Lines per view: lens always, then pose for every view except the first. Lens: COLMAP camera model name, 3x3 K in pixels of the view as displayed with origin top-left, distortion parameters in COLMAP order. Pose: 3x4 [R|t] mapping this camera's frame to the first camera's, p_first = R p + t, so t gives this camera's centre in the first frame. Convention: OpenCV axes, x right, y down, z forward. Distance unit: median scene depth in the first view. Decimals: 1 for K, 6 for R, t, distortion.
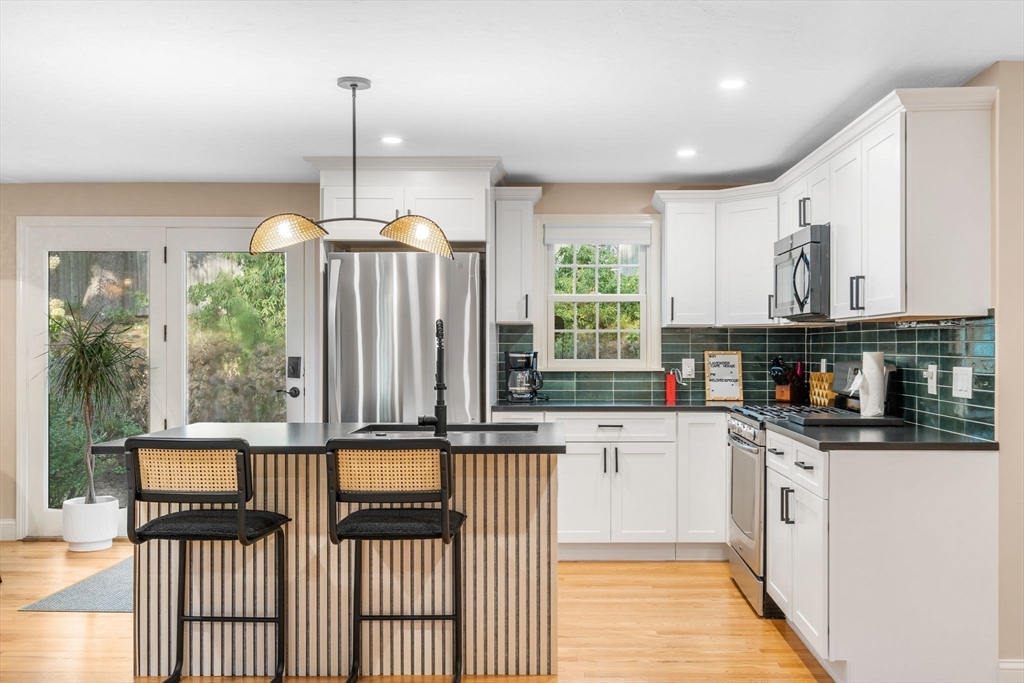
lens RADIAL K [[938.4, 0, 512.0], [0, 938.4, 341.5], [0, 0, 1]] dist [0.012382, 0.001124]
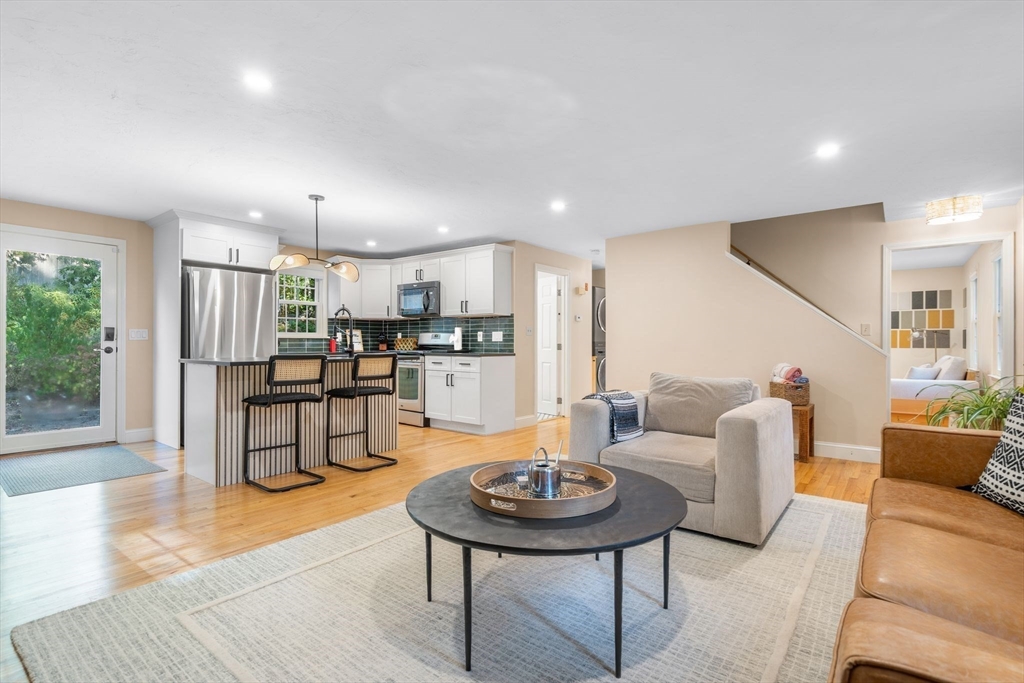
lens RADIAL K [[499.6, 0, 512.0], [0, 499.6, 341.5], [0, 0, 1]] dist [-0.000038, 0.000078]
pose [[0.611928, 0.004343, 0.790902, -0.730456], [-0.008603, 0.999962, 0.001166, 0.050239], [-0.790867, -0.007518, 0.611942, -0.069102]]
